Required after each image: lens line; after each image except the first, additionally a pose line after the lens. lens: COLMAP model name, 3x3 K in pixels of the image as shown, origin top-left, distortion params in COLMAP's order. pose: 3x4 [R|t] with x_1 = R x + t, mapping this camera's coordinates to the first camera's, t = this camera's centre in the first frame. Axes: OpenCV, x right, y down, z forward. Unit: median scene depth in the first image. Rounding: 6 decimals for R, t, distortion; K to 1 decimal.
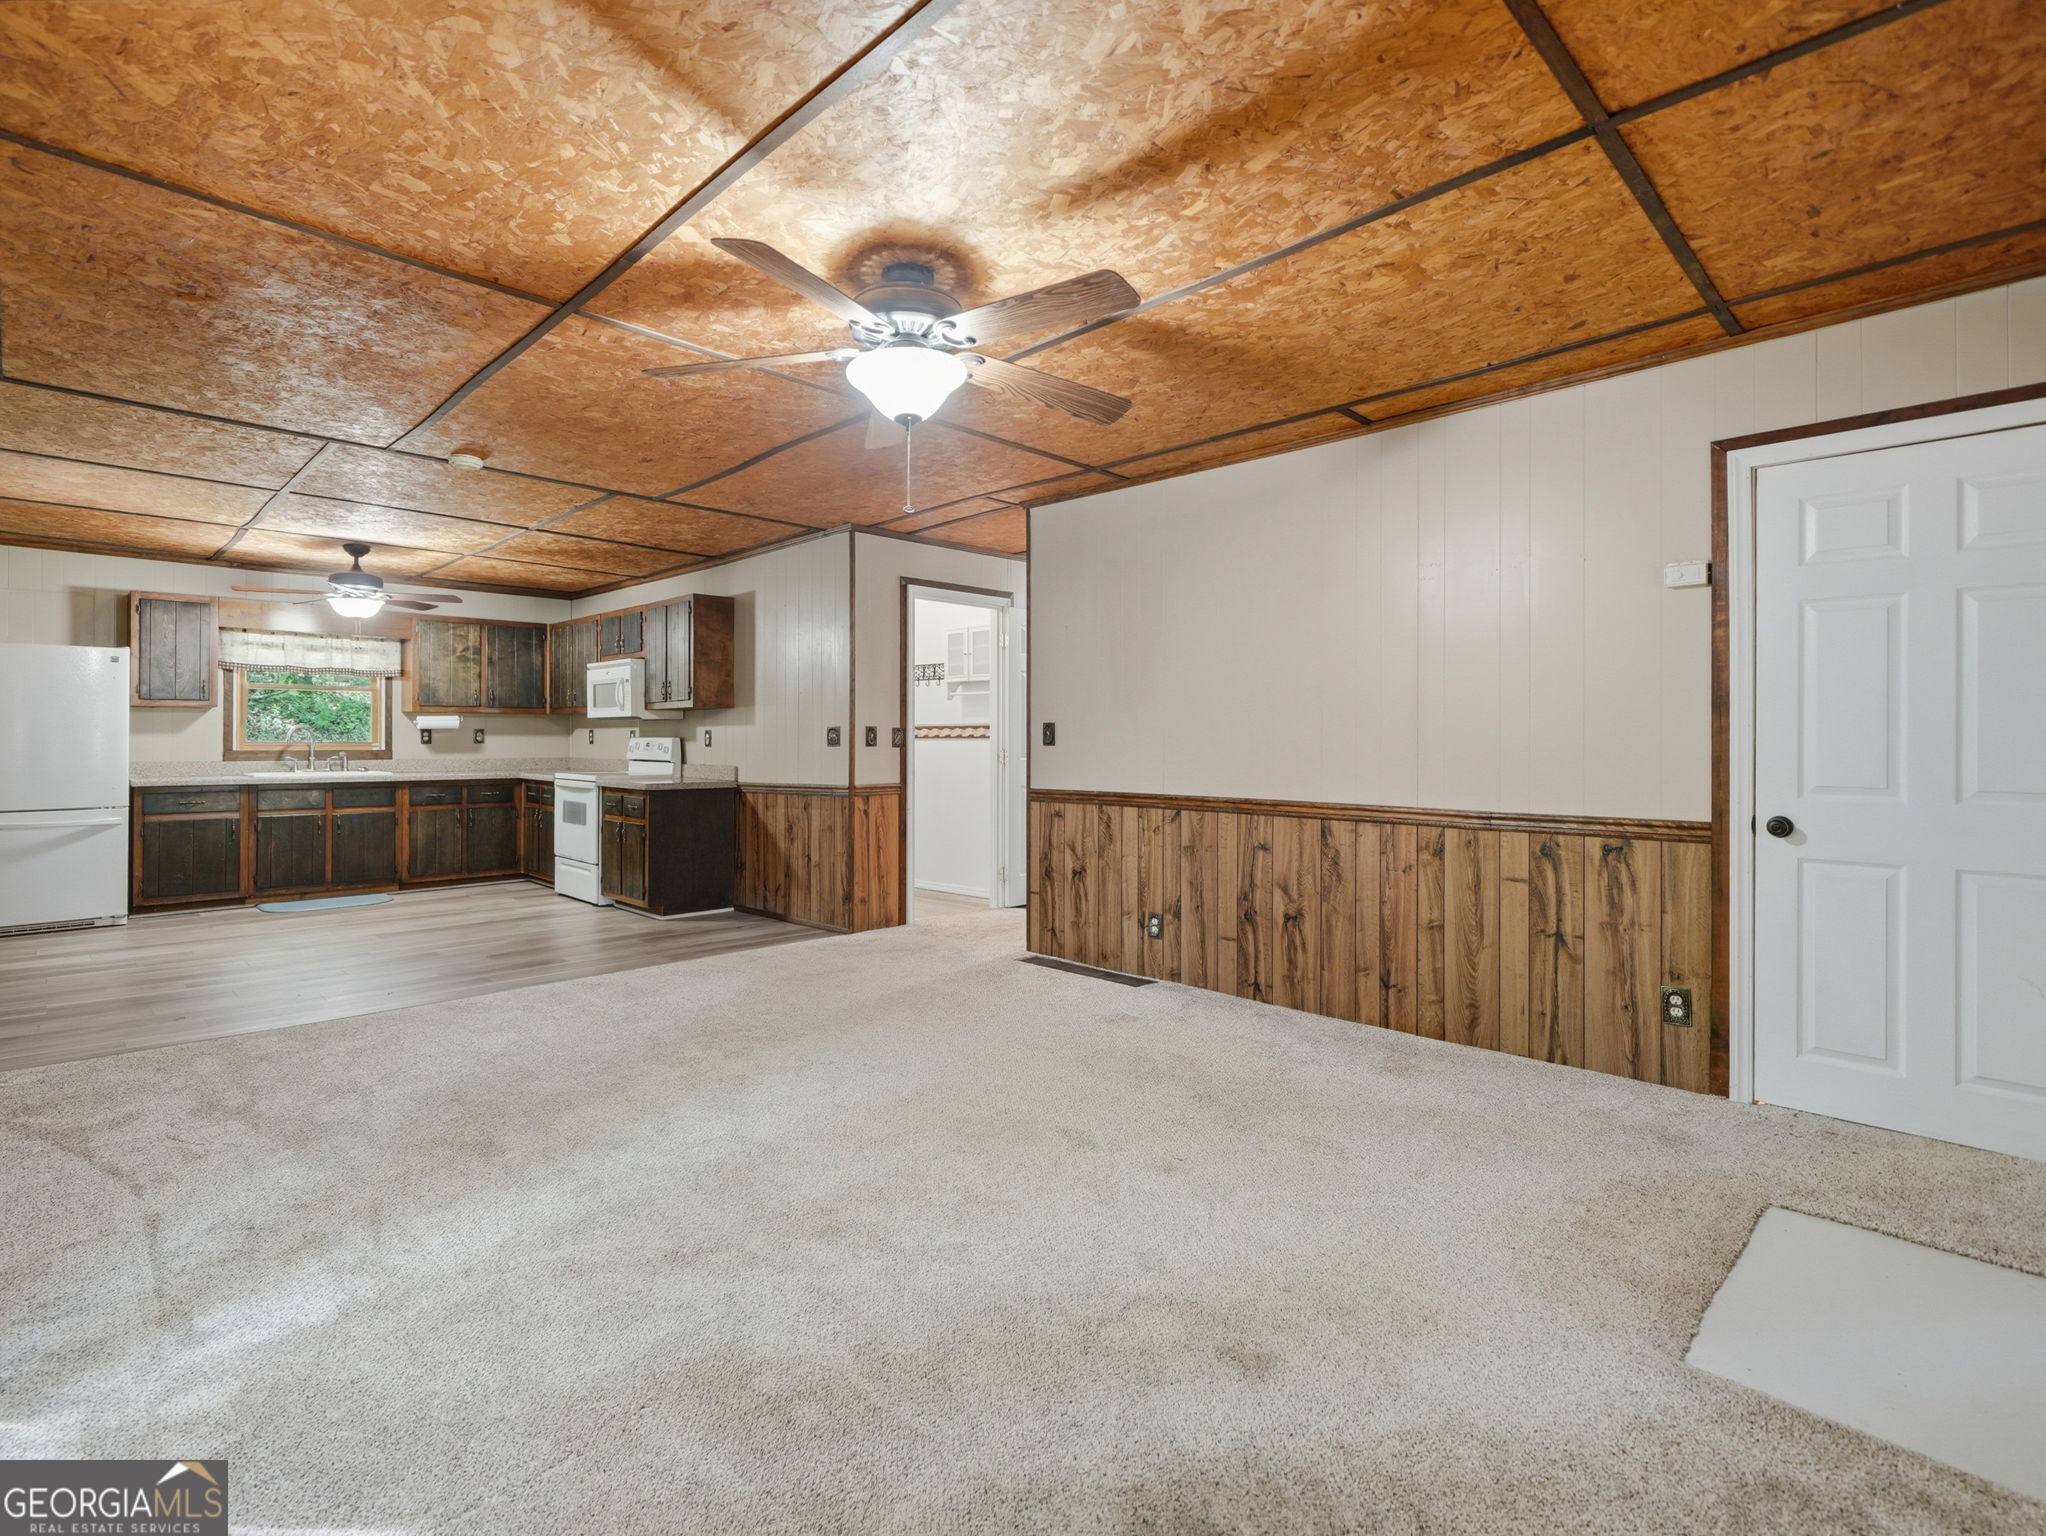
lens RADIAL K [[992.1, 0, 1002.0], [0, 992.1, 733.4], [0, 0, 1]] dist [0.003276, 0.000591]
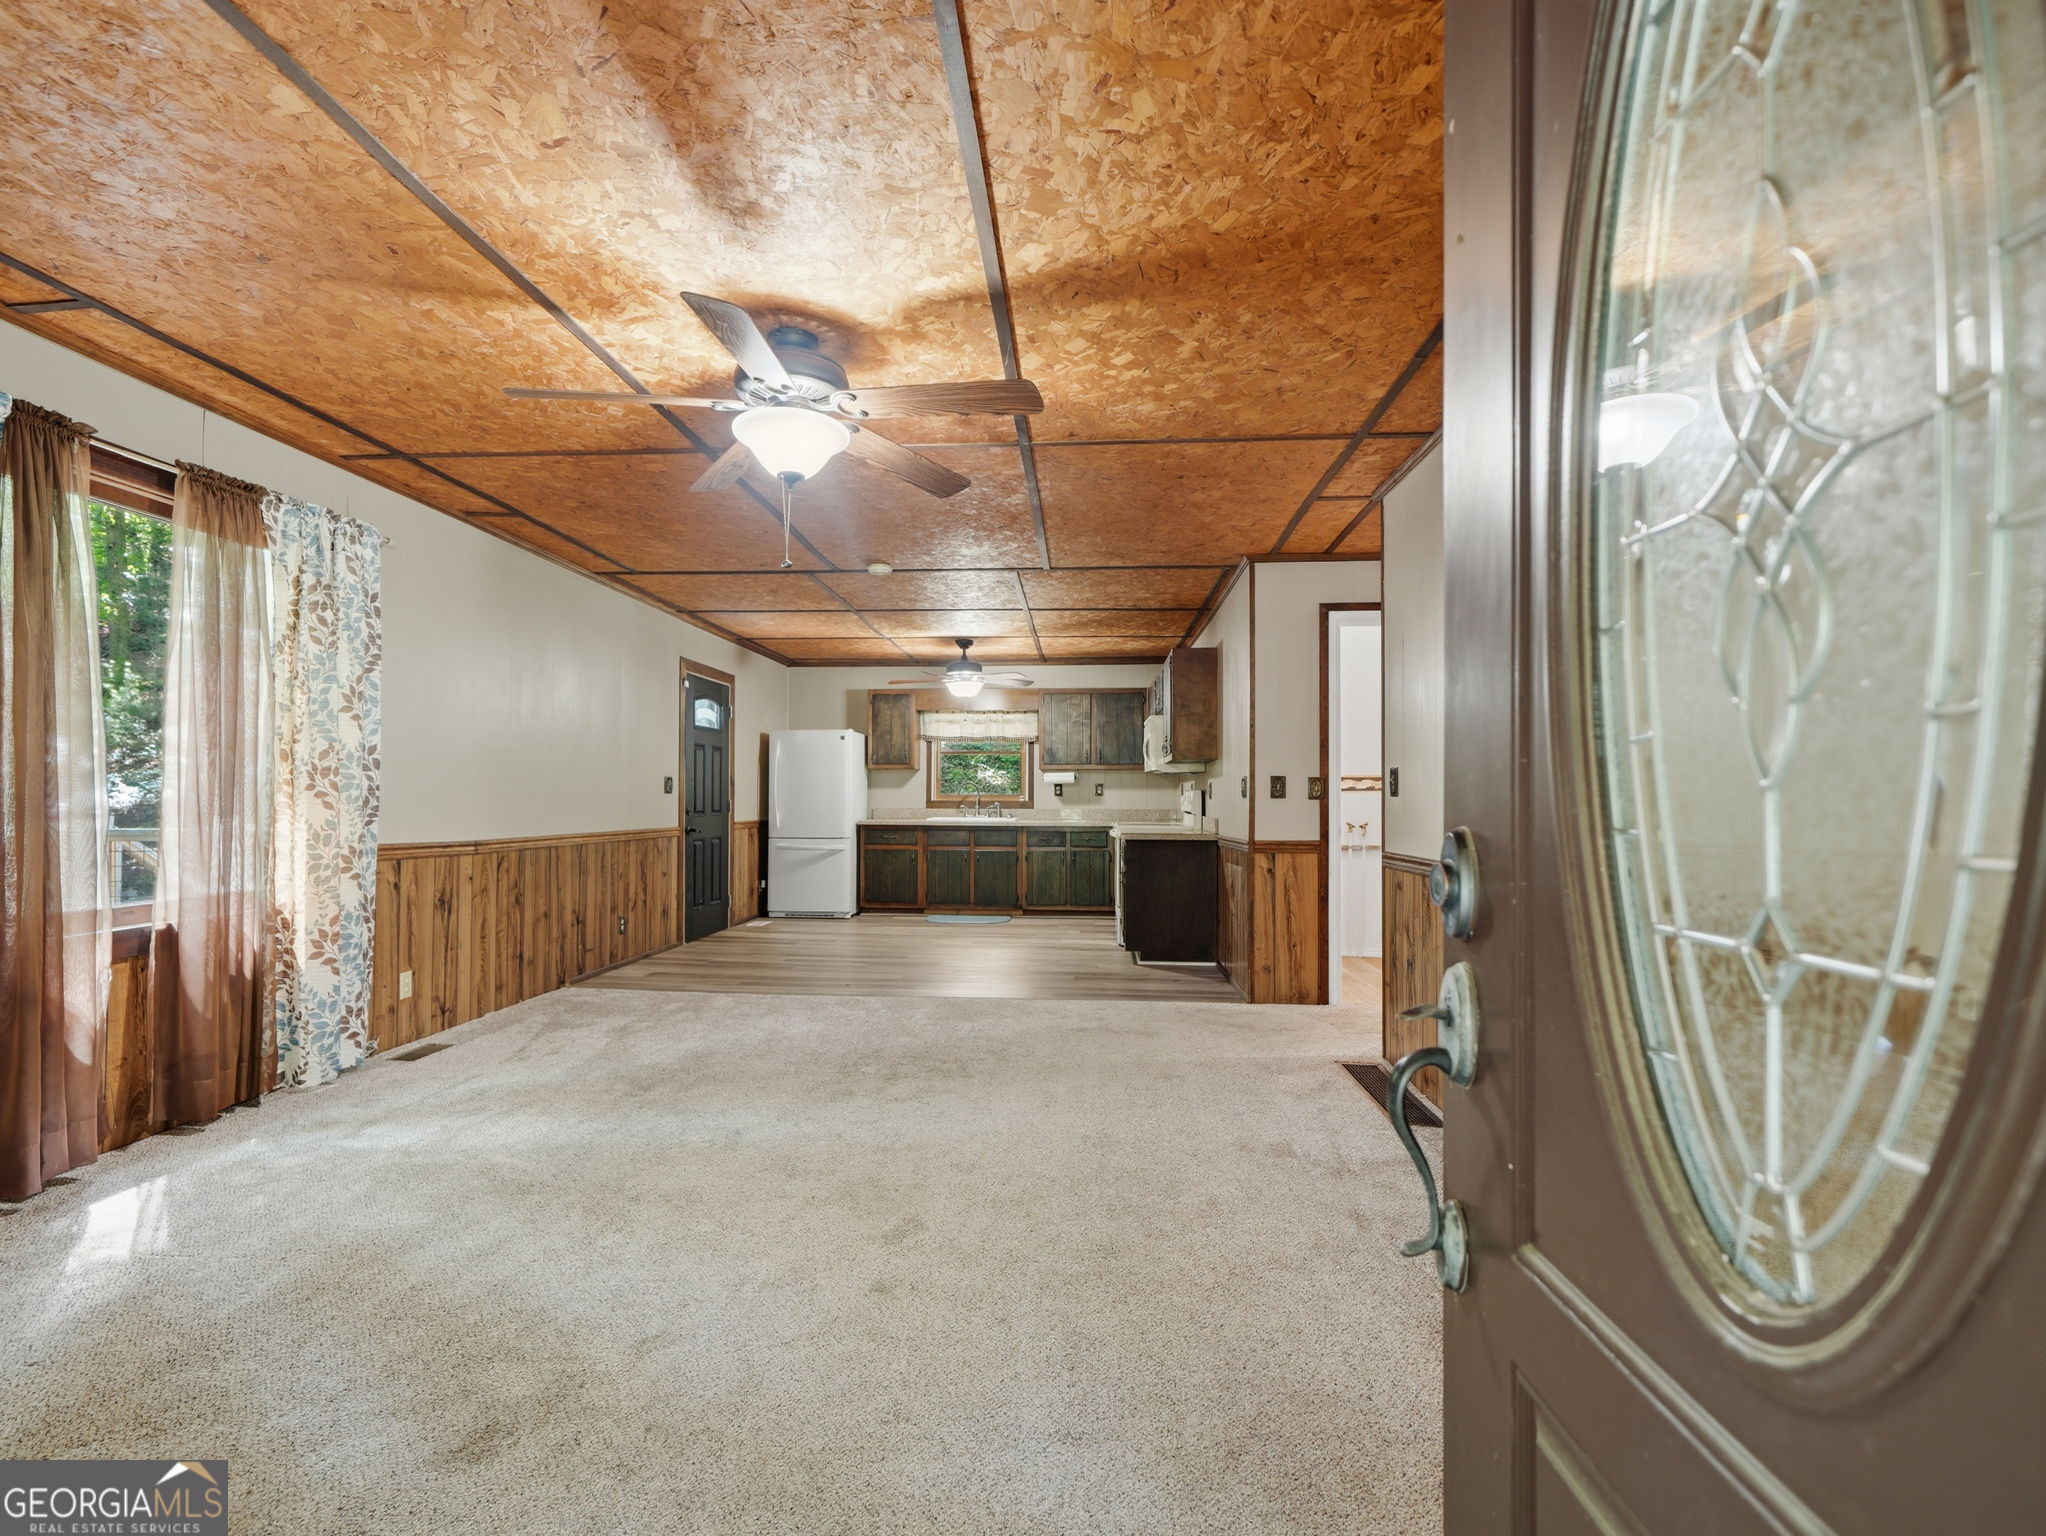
lens RADIAL K [[992.4, 0, 1011.4], [0, 992.4, 768.4], [0, 0, 1]] dist [0.003543, 0.000740]
pose [[0.656779, -0.019297, -0.753836, 0.354801], [0.002578, 0.999724, -0.023345, 0.005981], [0.754079, 0.013389, 0.656648, 0.208578]]
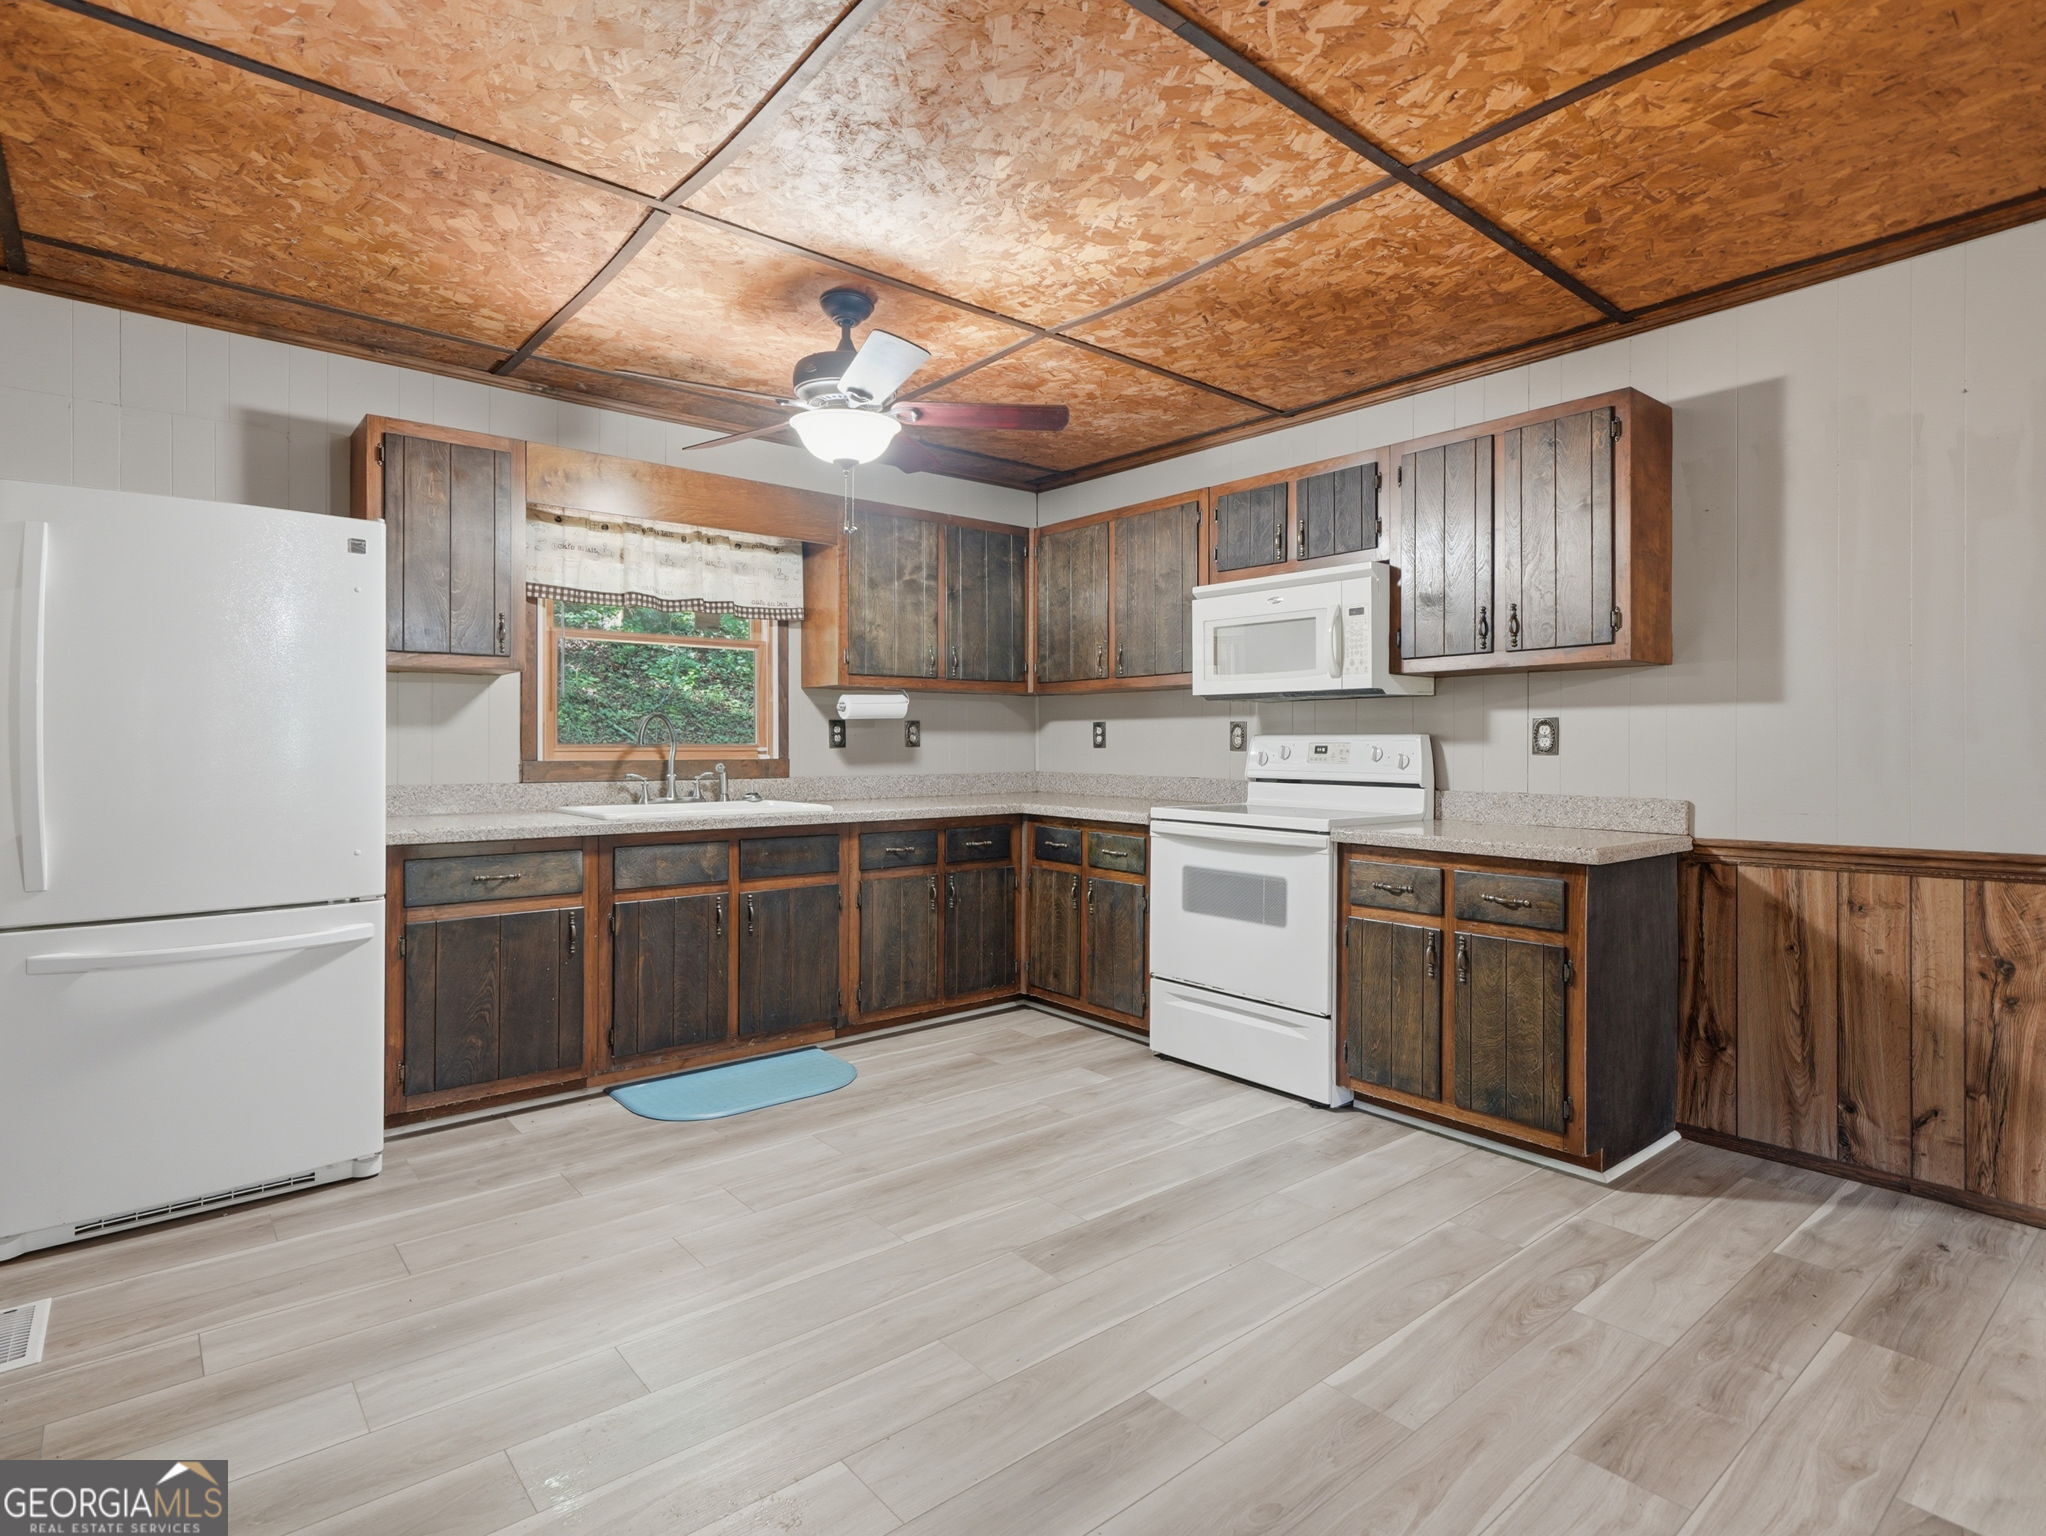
lens RADIAL K [[1057.1, 0, 1003.5], [0, 1057.1, 740.3], [0, 0, 1]] dist [0.003068, 0.000528]
pose [[0.995739, -0.000044, -0.092215, -0.540525], [0.000476, 0.999989, 0.004662, 0.005026], [0.092214, -0.004686, 0.995728, 0.542082]]
